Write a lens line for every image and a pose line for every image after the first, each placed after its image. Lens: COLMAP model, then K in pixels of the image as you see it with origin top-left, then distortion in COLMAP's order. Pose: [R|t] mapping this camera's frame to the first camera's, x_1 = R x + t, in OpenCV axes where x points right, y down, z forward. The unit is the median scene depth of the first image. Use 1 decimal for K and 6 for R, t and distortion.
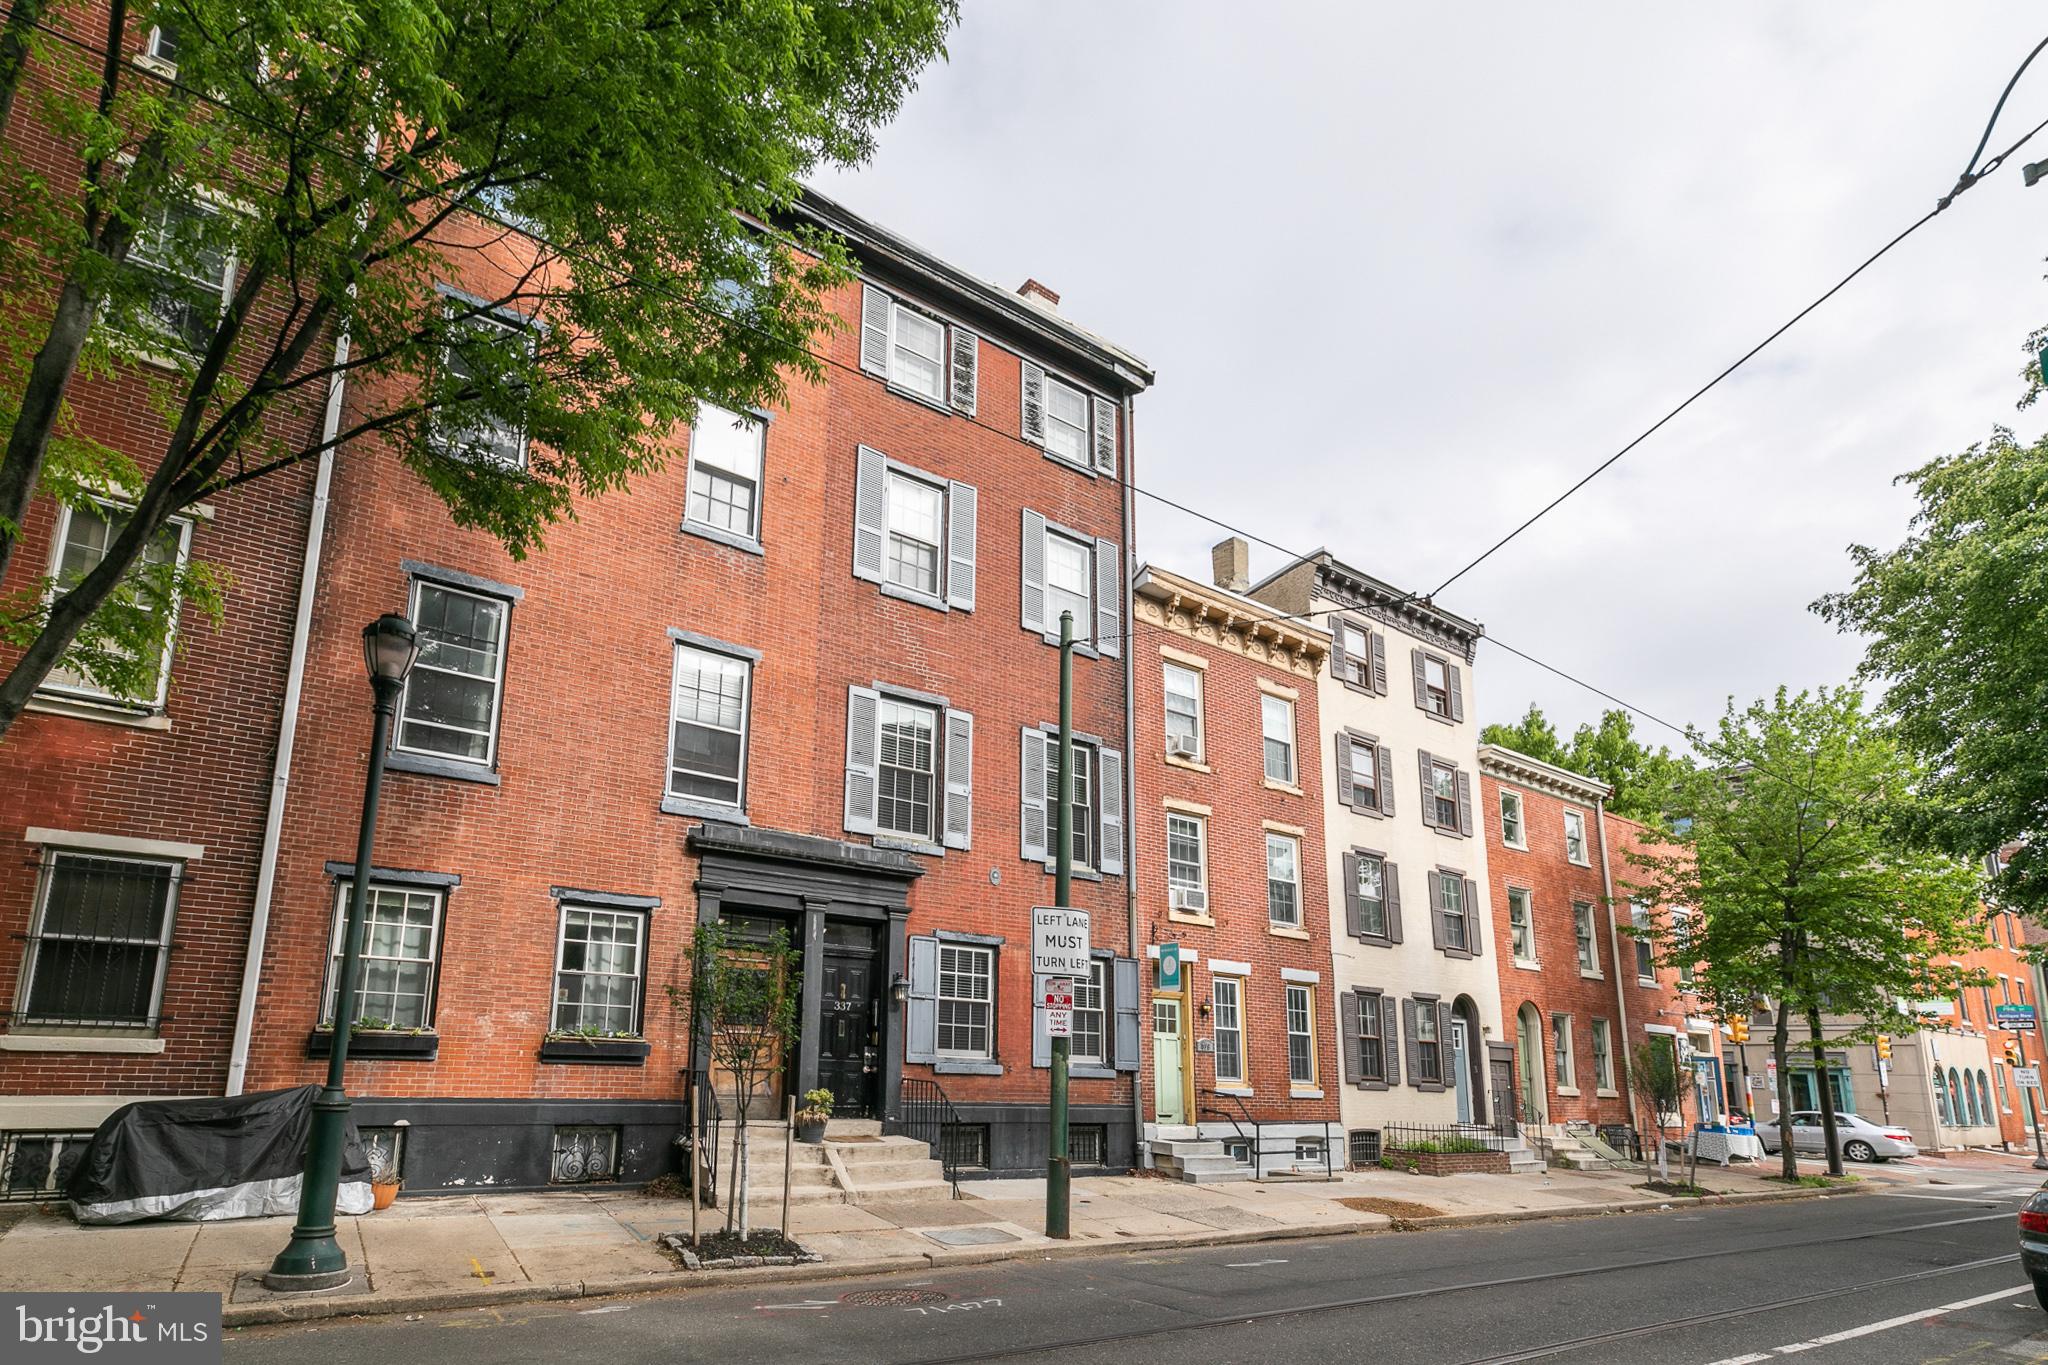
lens RADIAL K [[923.7, 0, 1017.7], [0, 923.7, 664.2], [0, 0, 1]] dist [-0.002600, 0.000166]
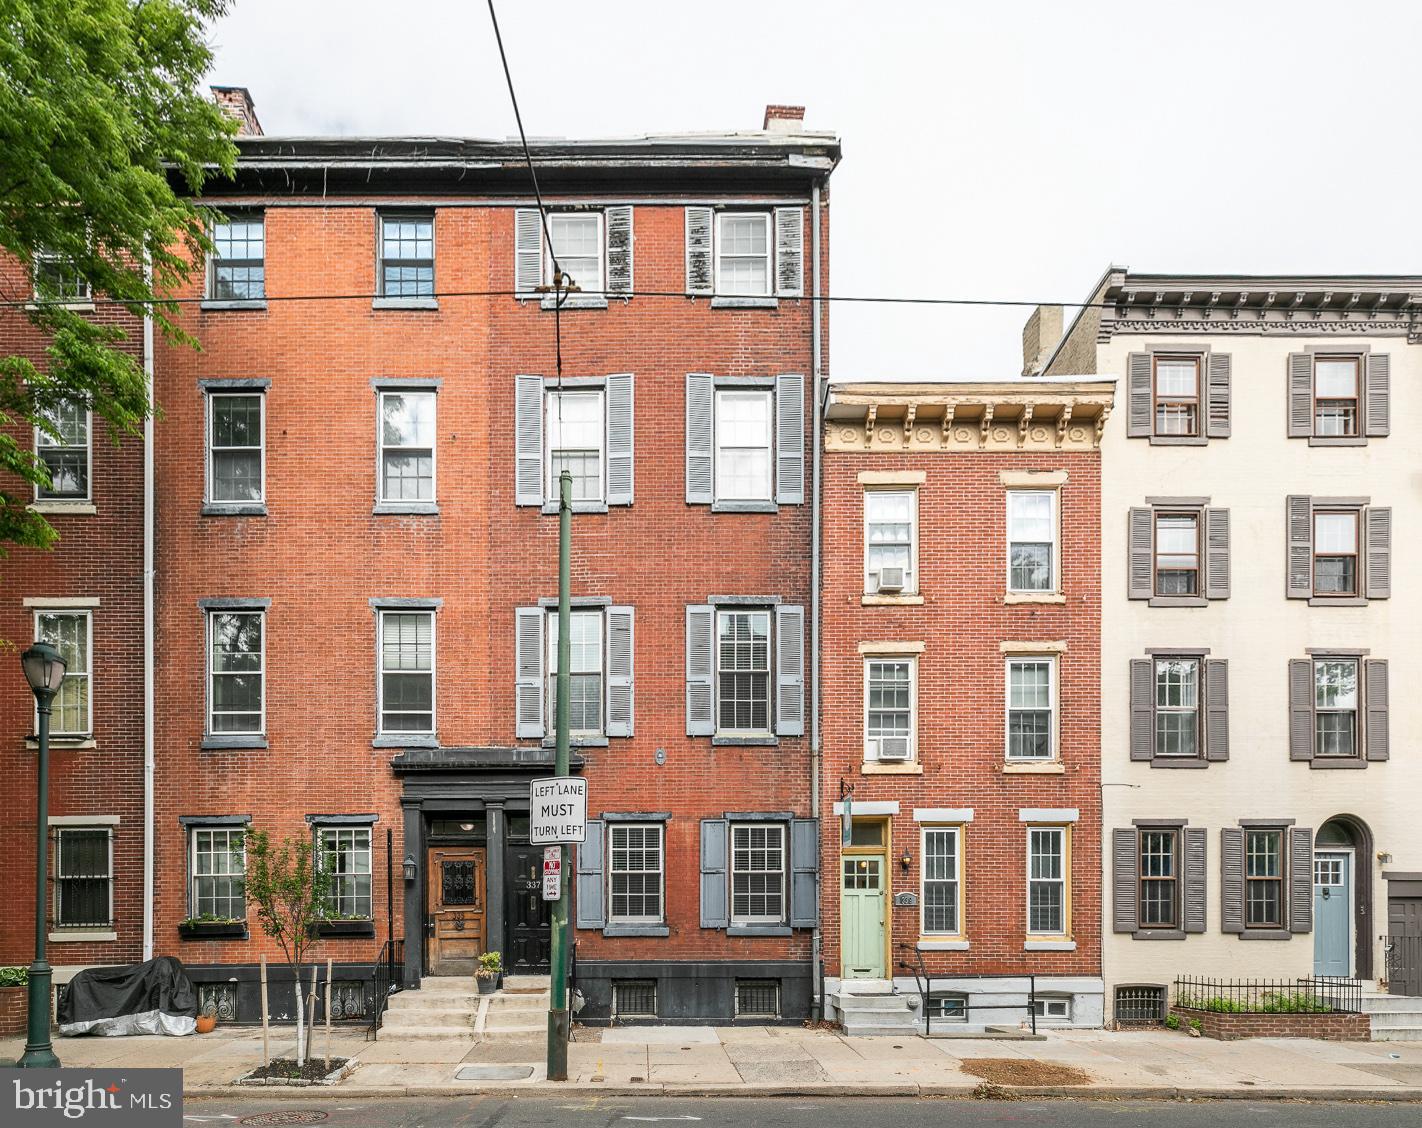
lens RADIAL K [[789.6, 0, 711.0], [0, 789.6, 782.3], [0, 0, 1]] dist [0.002199, -0.001214]
pose [[0.835011, -0.134193, -0.533619, 0.458870], [0.247489, 0.957763, 0.146418, 0.133729], [0.491433, -0.254326, 0.832954, 0.270573]]
